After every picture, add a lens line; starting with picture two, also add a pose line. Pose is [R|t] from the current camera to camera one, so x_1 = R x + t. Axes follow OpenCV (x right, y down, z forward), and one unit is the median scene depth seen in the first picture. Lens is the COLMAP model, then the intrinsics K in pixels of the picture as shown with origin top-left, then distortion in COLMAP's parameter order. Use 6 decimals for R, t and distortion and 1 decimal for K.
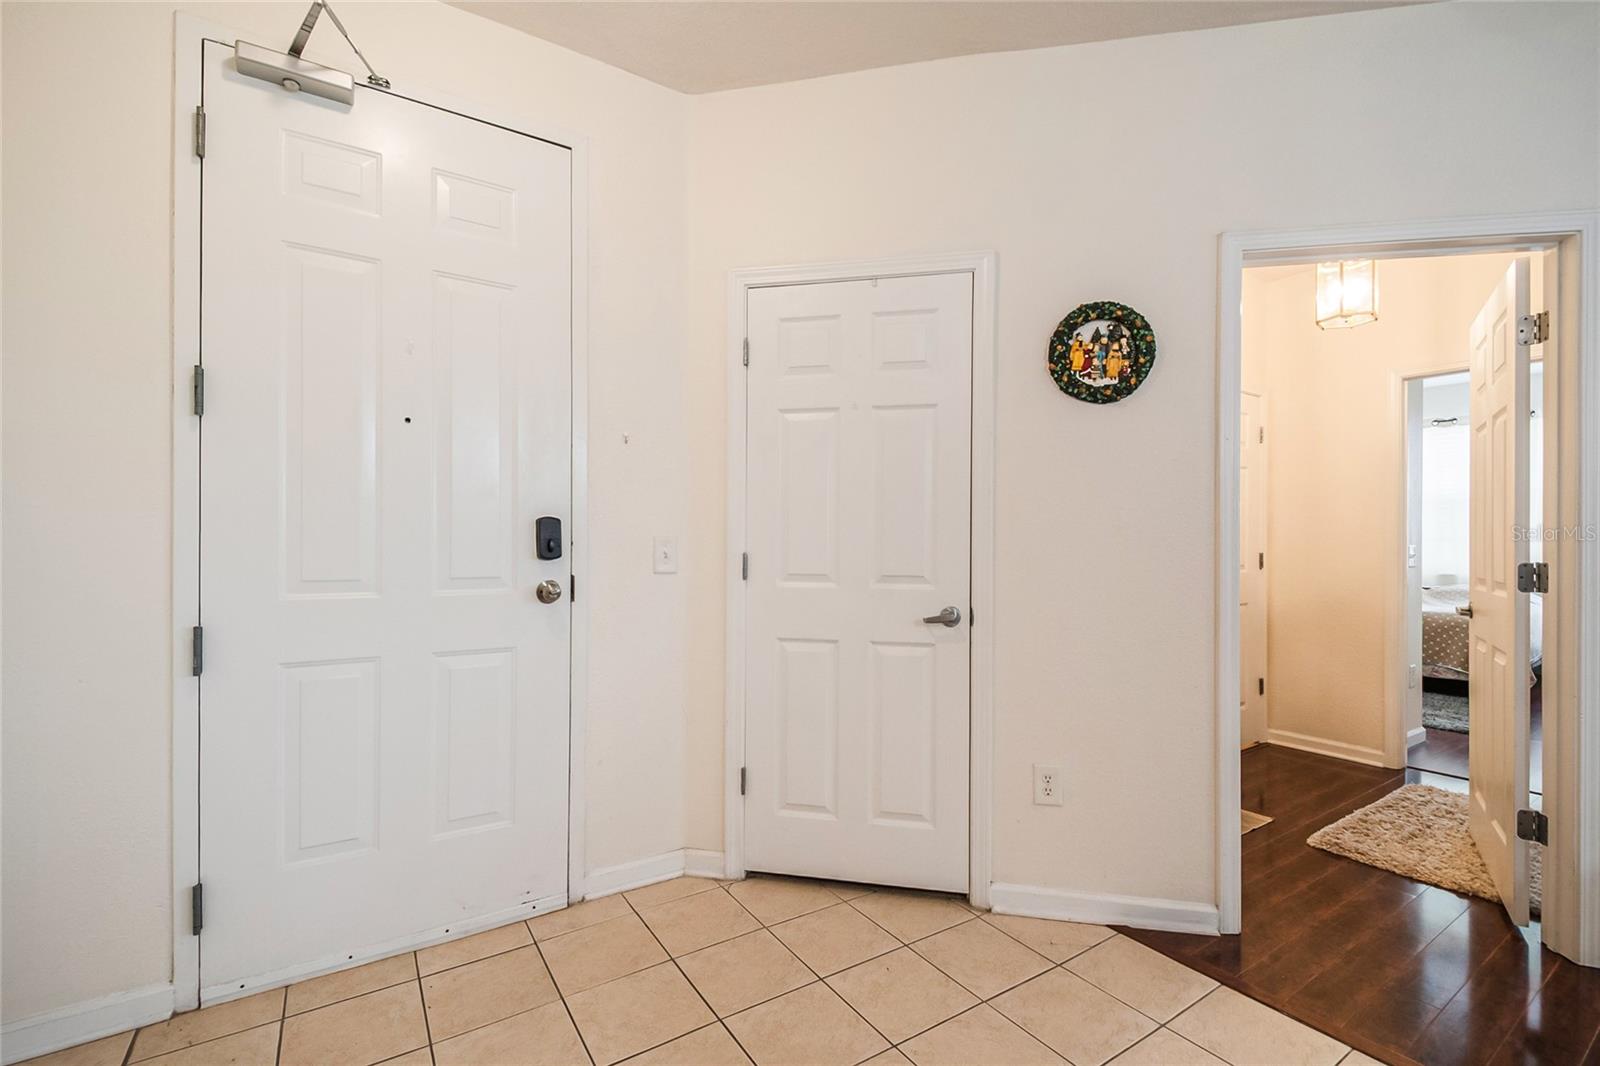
lens RADIAL K [[692.2, 0, 828.9], [0, 692.2, 534.9], [0, 0, 1]] dist [-0.001367, -0.007709]
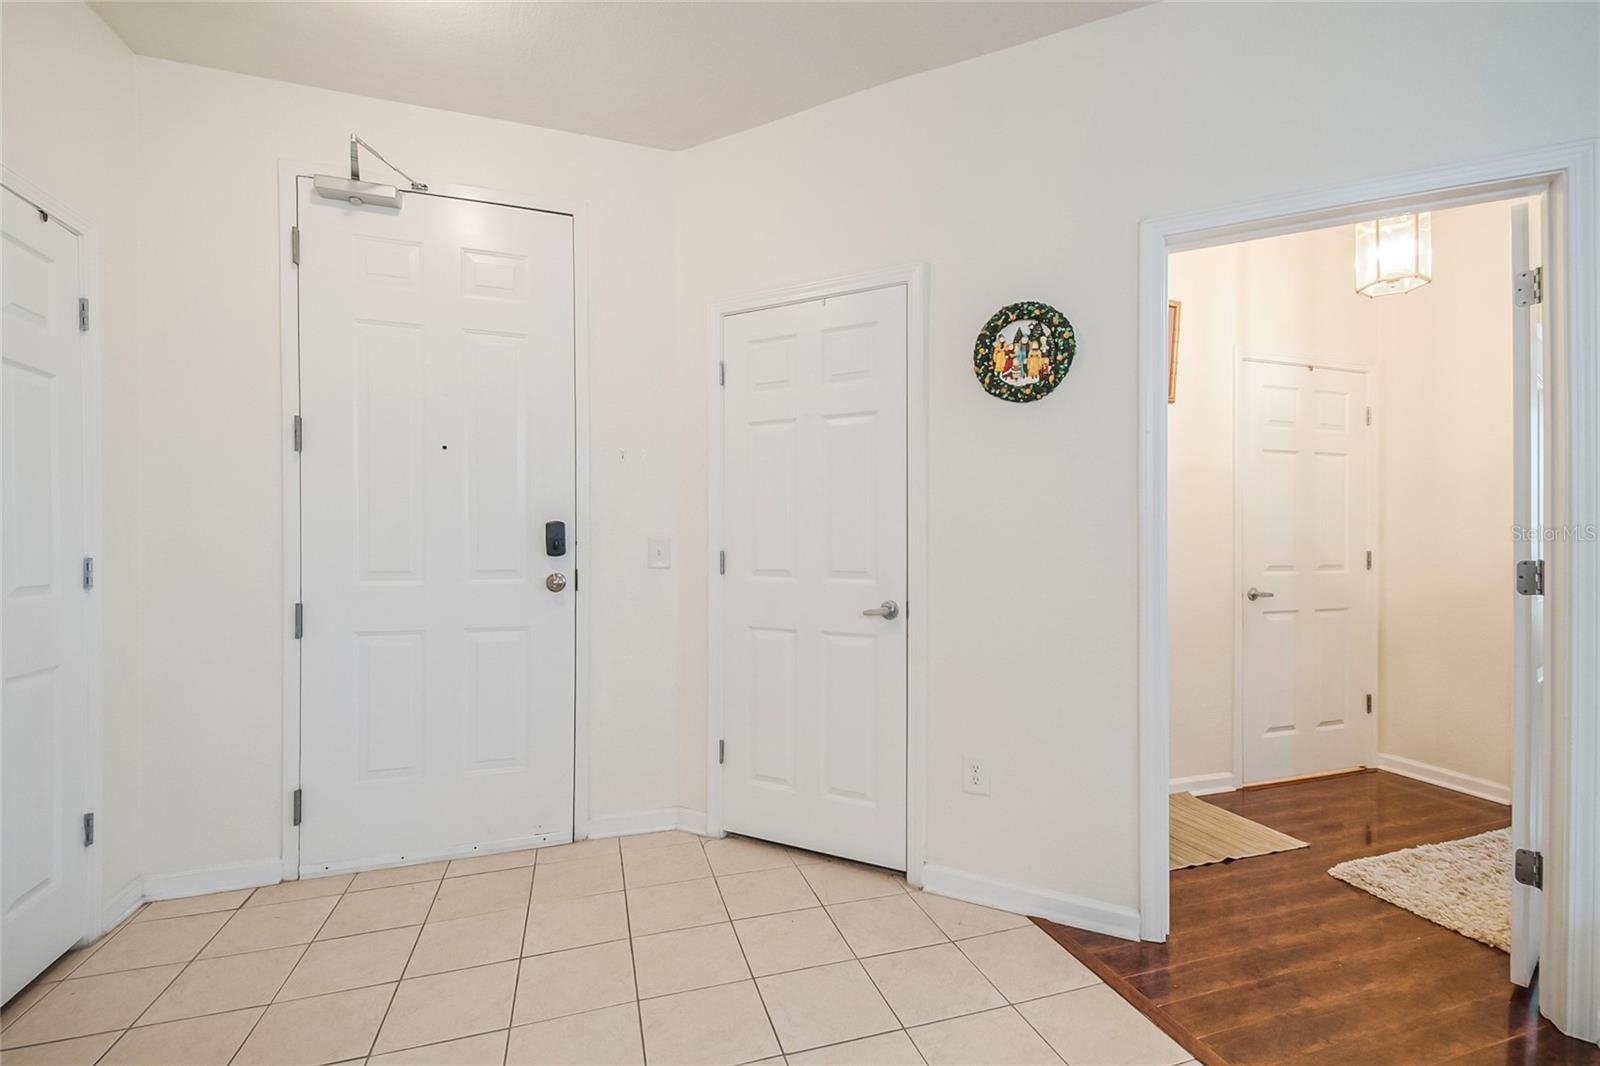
lens RADIAL K [[701.2, 0, 832.3], [0, 701.2, 537.8], [0, 0, 1]] dist [0.003823, -0.006308]
pose [[0.965121, -0.005932, -0.261736, 0.392193], [0.007134, 0.999968, 0.003642, 0.002620], [0.261706, -0.005382, 0.965133, -0.067382]]
